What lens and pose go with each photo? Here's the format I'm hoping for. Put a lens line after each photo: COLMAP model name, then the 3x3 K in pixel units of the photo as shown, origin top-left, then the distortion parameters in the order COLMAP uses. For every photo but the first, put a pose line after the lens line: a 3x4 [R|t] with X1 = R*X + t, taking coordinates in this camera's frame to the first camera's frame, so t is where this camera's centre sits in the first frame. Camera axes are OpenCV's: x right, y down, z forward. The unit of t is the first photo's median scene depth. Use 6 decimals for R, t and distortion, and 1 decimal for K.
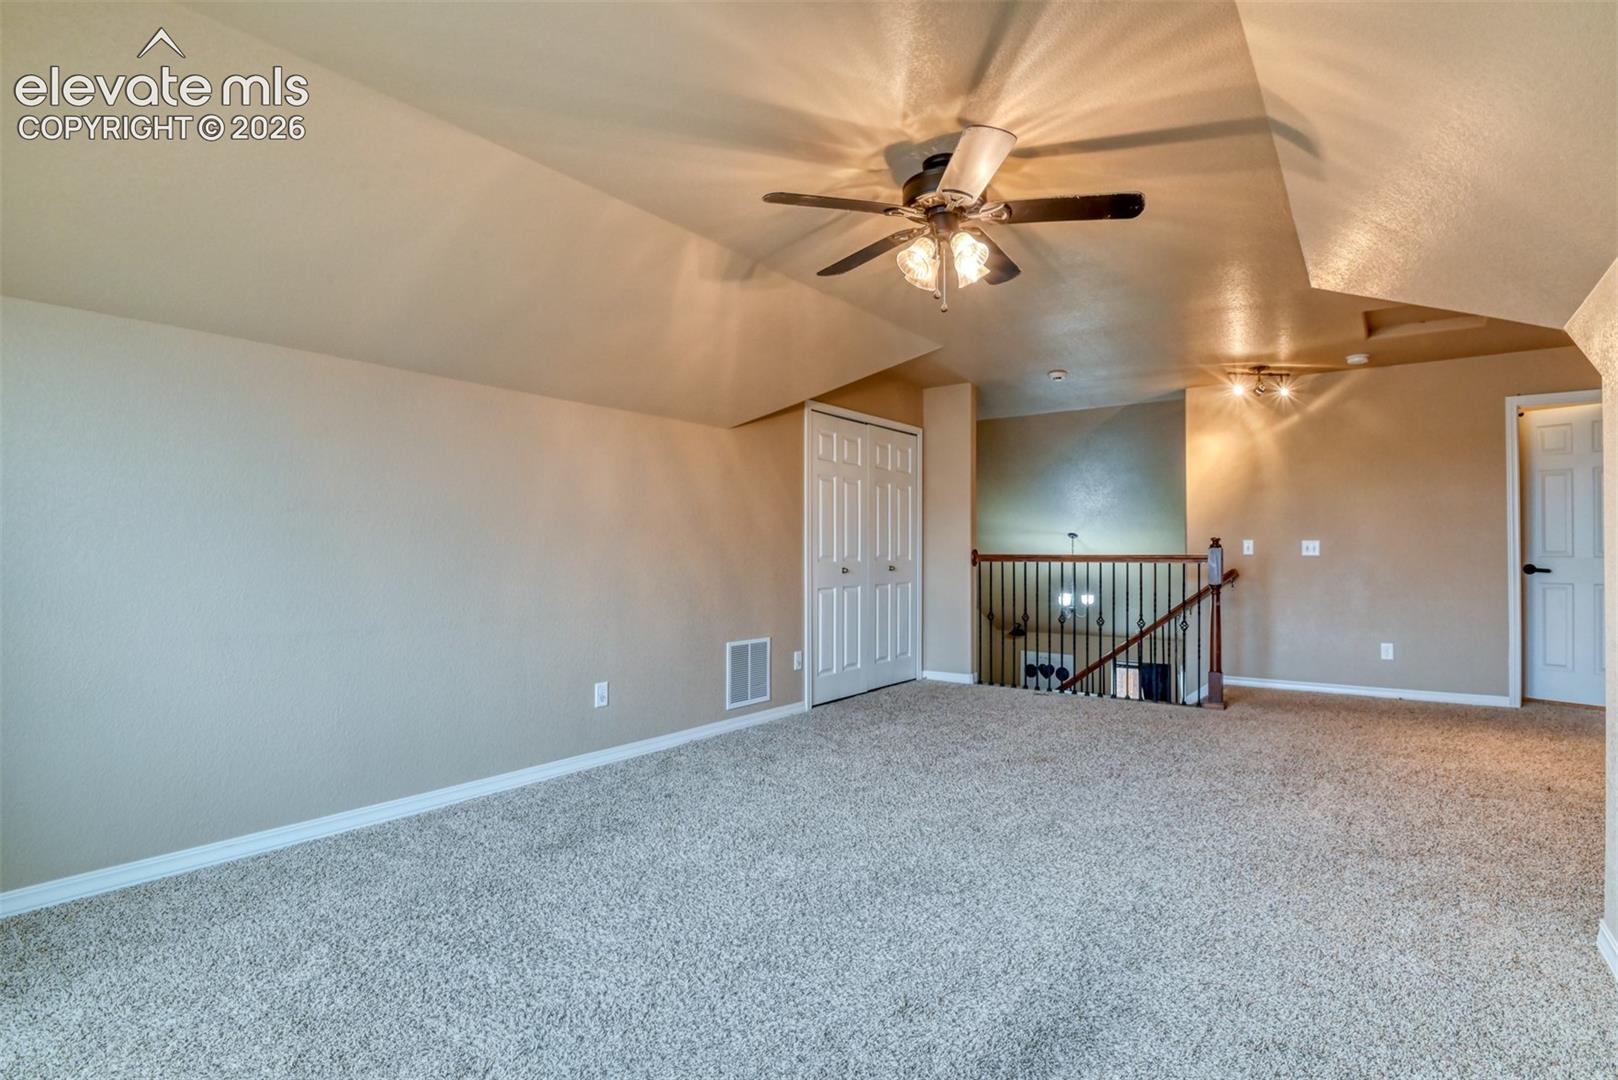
lens RADIAL K [[785.7, 0, 812.9], [0, 785.7, 543.9], [0, 0, 1]] dist [-0.021857, -0.002518]
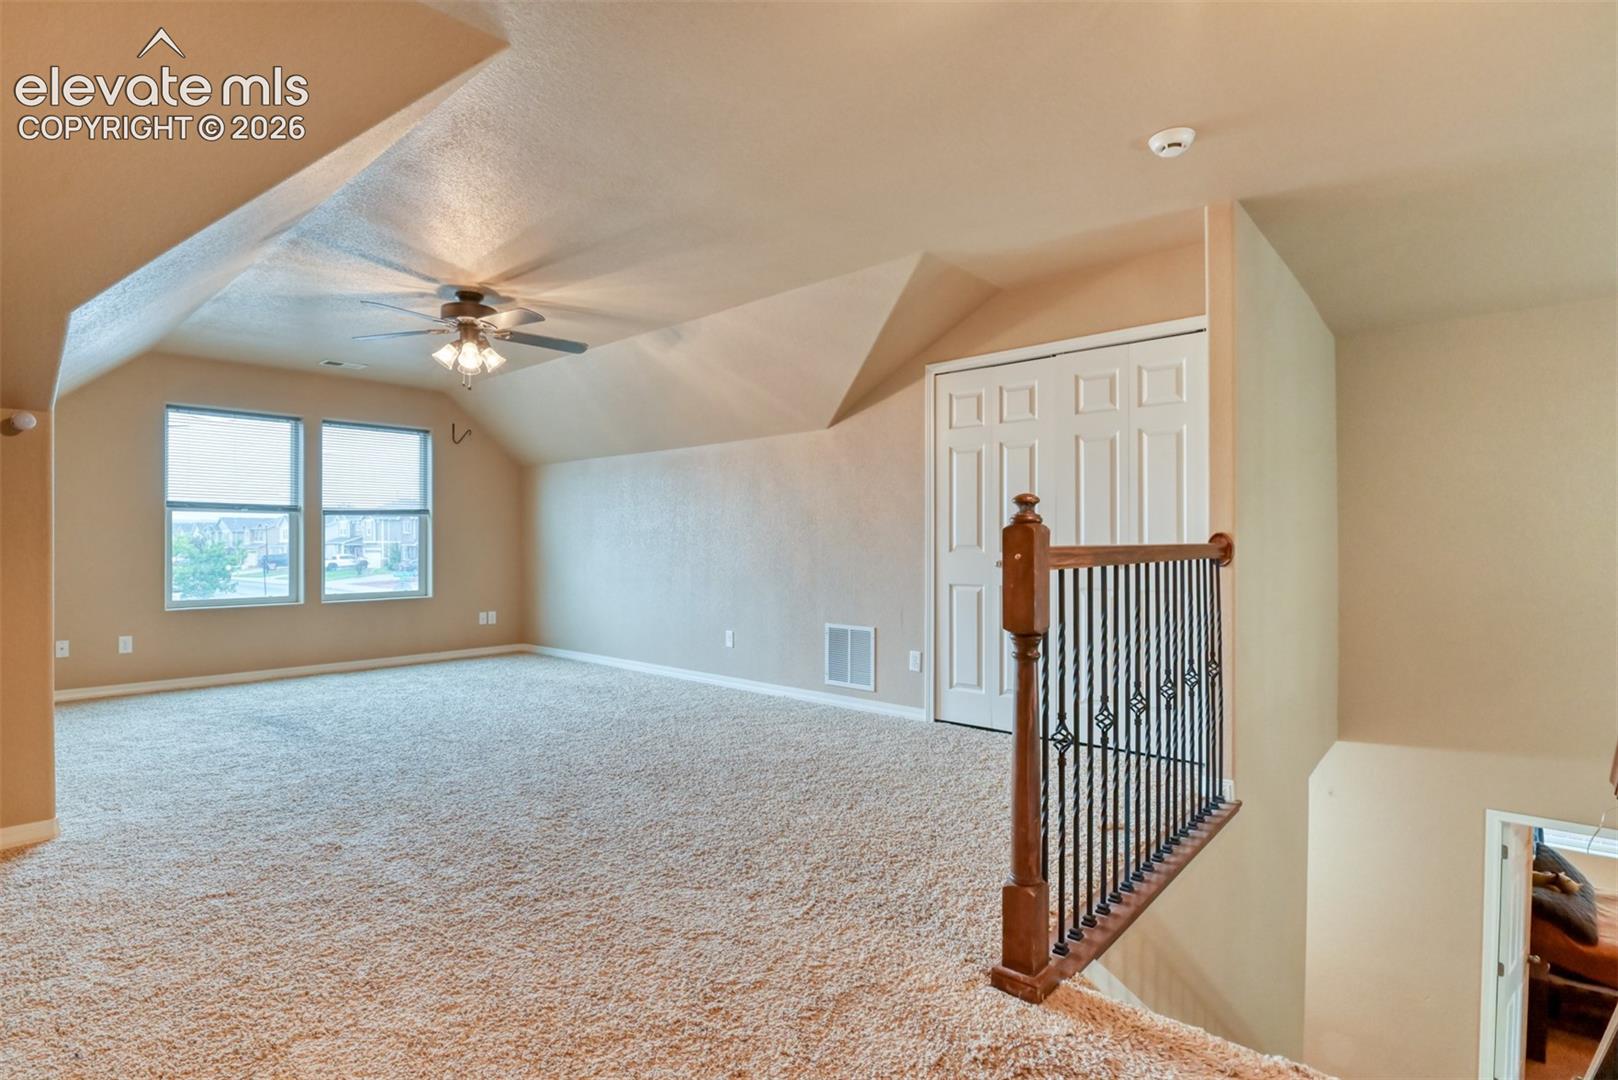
lens RADIAL K [[785.7, 0, 810.4], [0, 785.7, 539.0], [0, 0, 1]] dist [-0.021857, -0.002518]
pose [[-0.078010, -0.006924, -0.996929, 0.851288], [0.013561, 0.999876, -0.008006, 0.014329], [0.996860, -0.014143, -0.077907, 0.918333]]
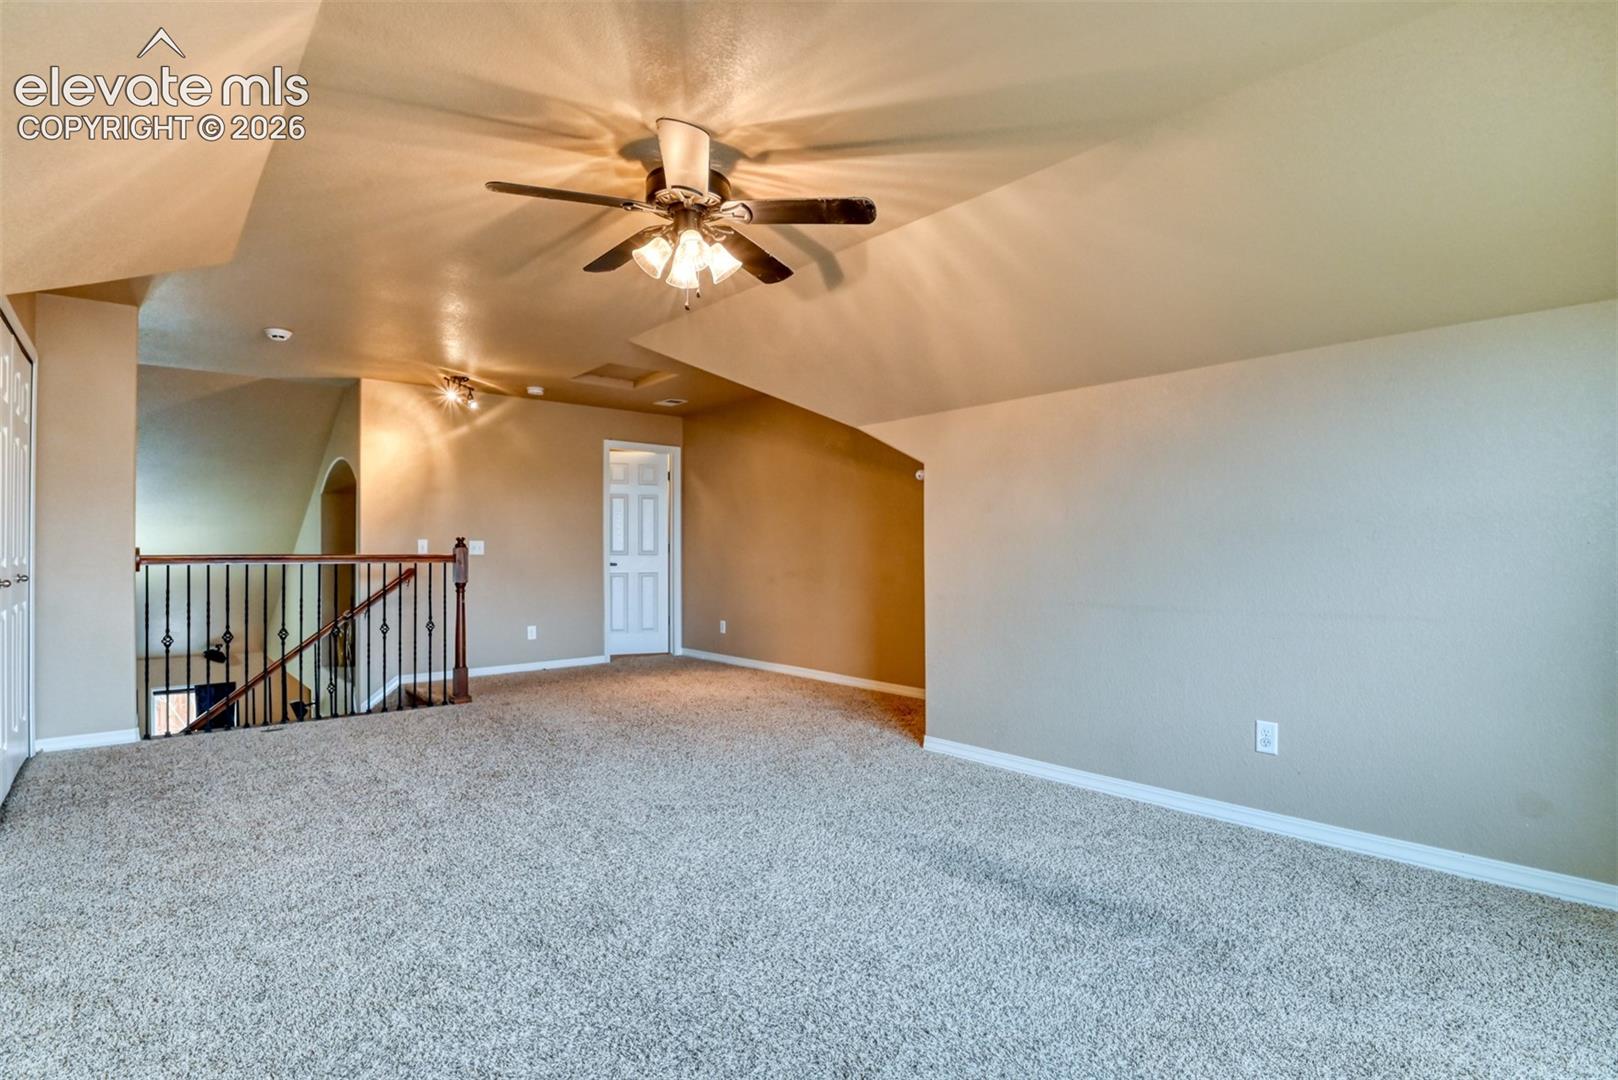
lens RADIAL K [[785.7, 0, 817.0], [0, 785.7, 544.1], [0, 0, 1]] dist [-0.021857, -0.002518]
pose [[0.204508, 0.008215, 0.978830, -0.394490], [-0.007895, 0.999946, -0.006743, 0.004268], [-0.978833, -0.006349, 0.204562, 0.323968]]
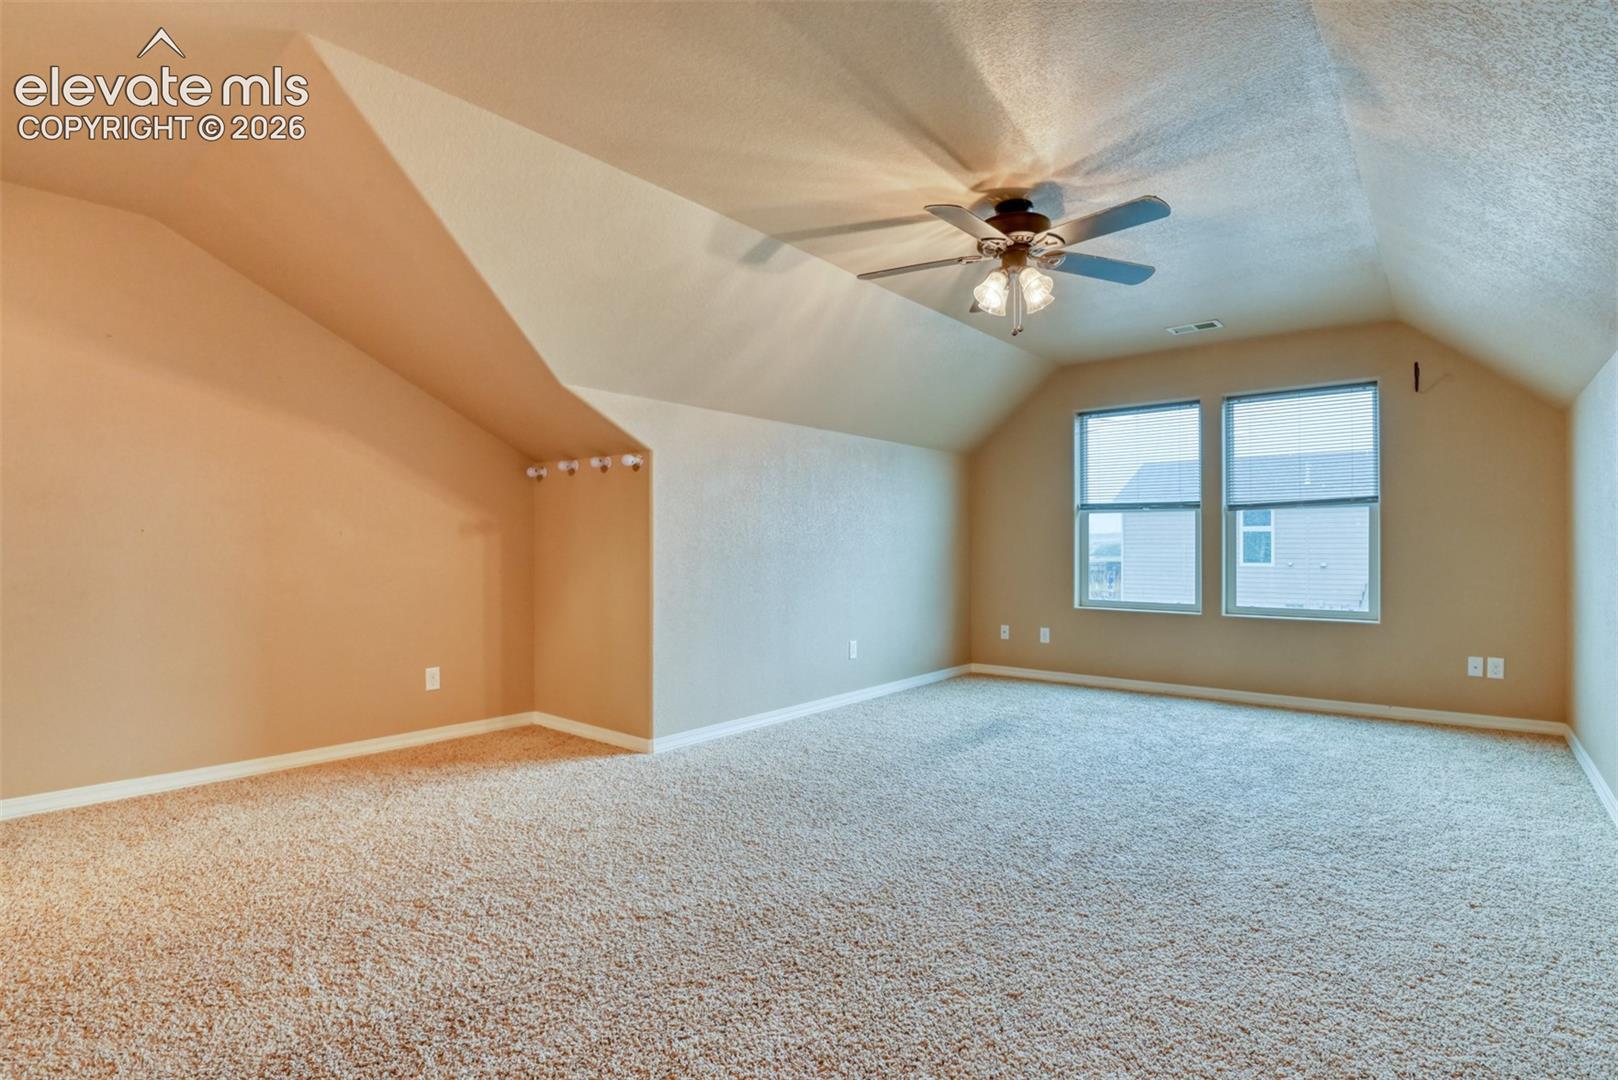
lens RADIAL K [[785.7, 0, 815.8], [0, 785.7, 542.5], [0, 0, 1]] dist [-0.021857, -0.002518]
pose [[-0.999052, -0.001799, 0.043495, 0.204309], [-0.002455, 0.999884, -0.015029, 0.014911], [-0.043463, -0.015121, -0.998941, 1.100513]]
